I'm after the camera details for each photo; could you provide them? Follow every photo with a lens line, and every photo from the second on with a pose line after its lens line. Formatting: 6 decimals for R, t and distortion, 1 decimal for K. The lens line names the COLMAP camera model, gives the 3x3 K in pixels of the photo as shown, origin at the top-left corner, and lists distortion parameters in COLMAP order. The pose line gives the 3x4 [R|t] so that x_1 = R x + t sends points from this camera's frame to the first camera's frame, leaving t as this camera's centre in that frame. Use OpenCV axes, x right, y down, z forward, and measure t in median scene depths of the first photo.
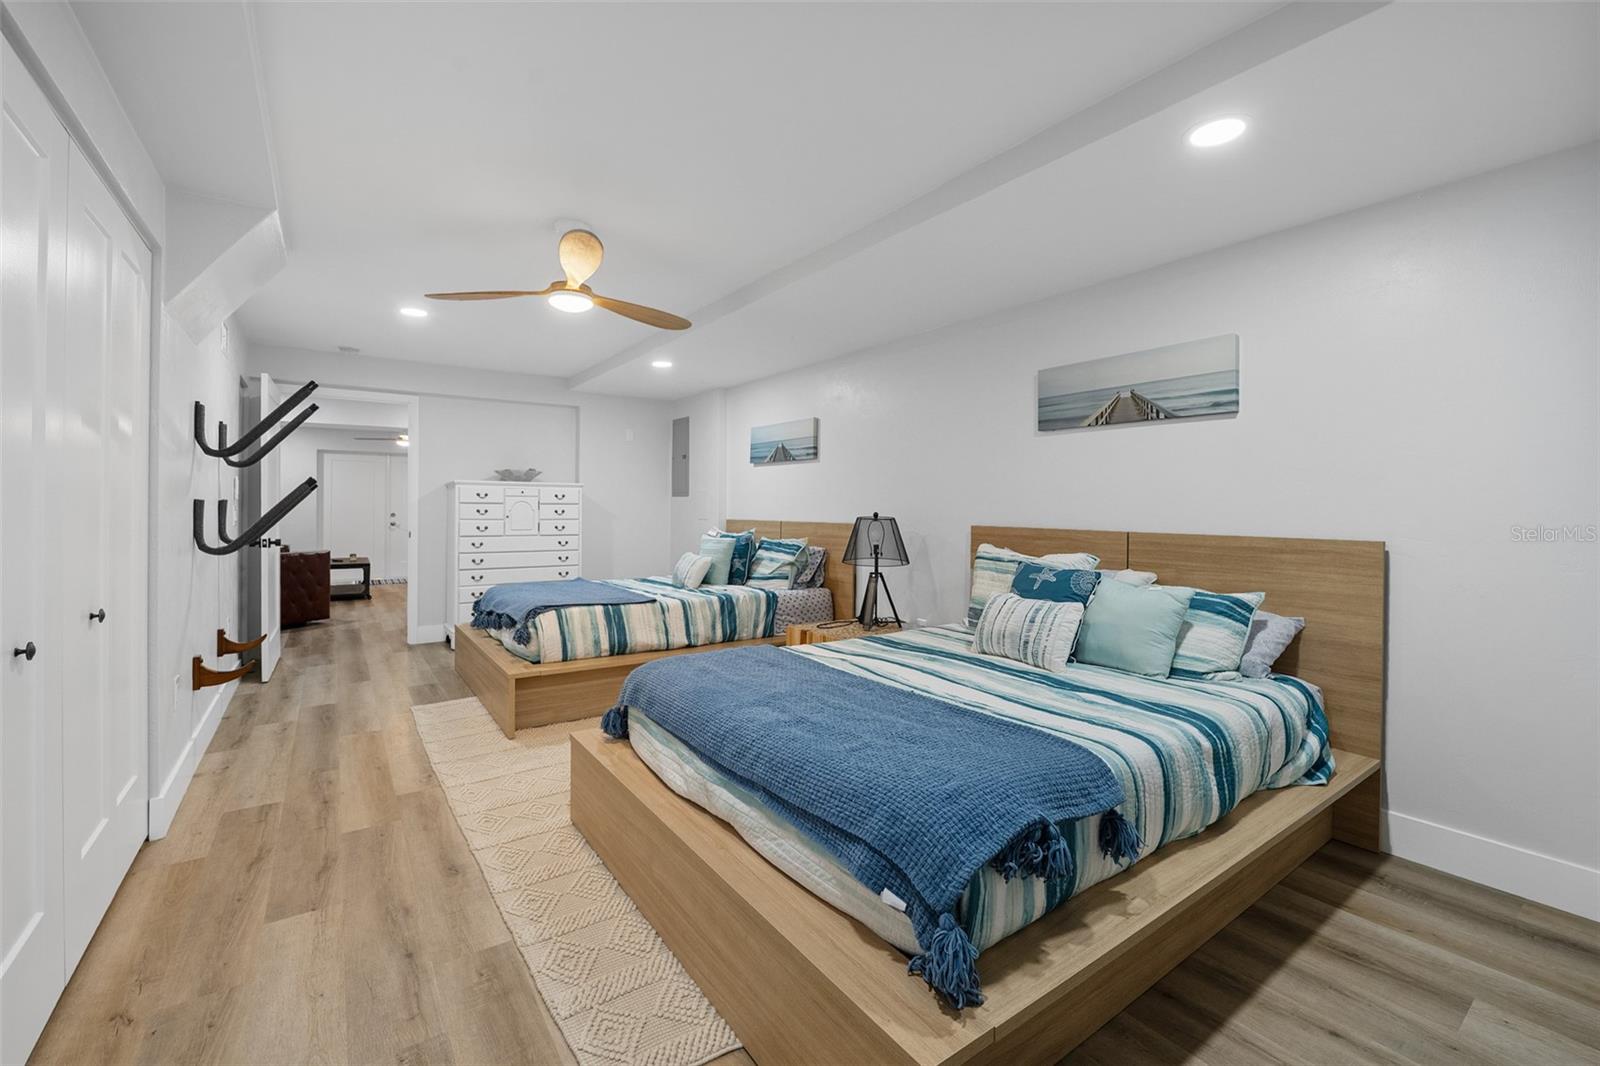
lens RADIAL K [[661.6, 0, 809.6], [0, 661.6, 533.6], [0, 0, 1]] dist [-0.010335, 0.000033]
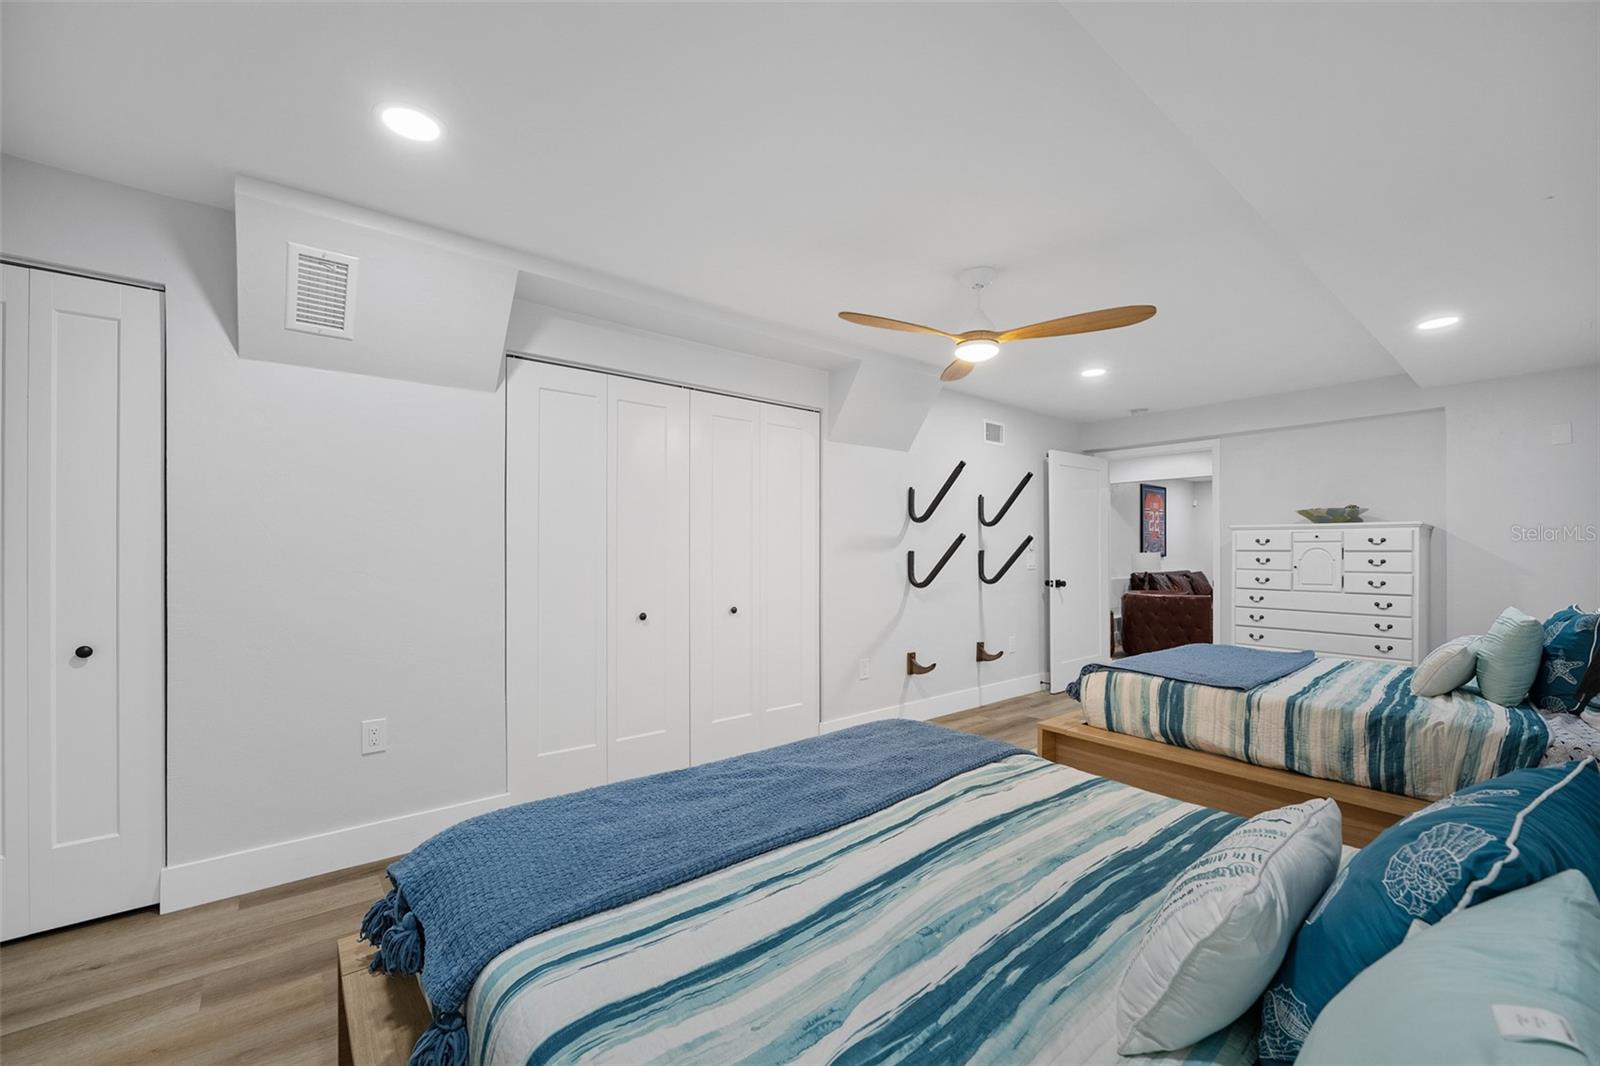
lens RADIAL K [[644.9, 0, 800.0], [0, 644.9, 533.0], [0, 0, 1]] dist [-0.000476, 0.000099]
pose [[0.066436, -0.033874, -0.997216, 0.456667], [-0.037610, 0.998628, -0.036427, -0.023758], [0.997082, 0.039925, 0.065070, 0.503273]]
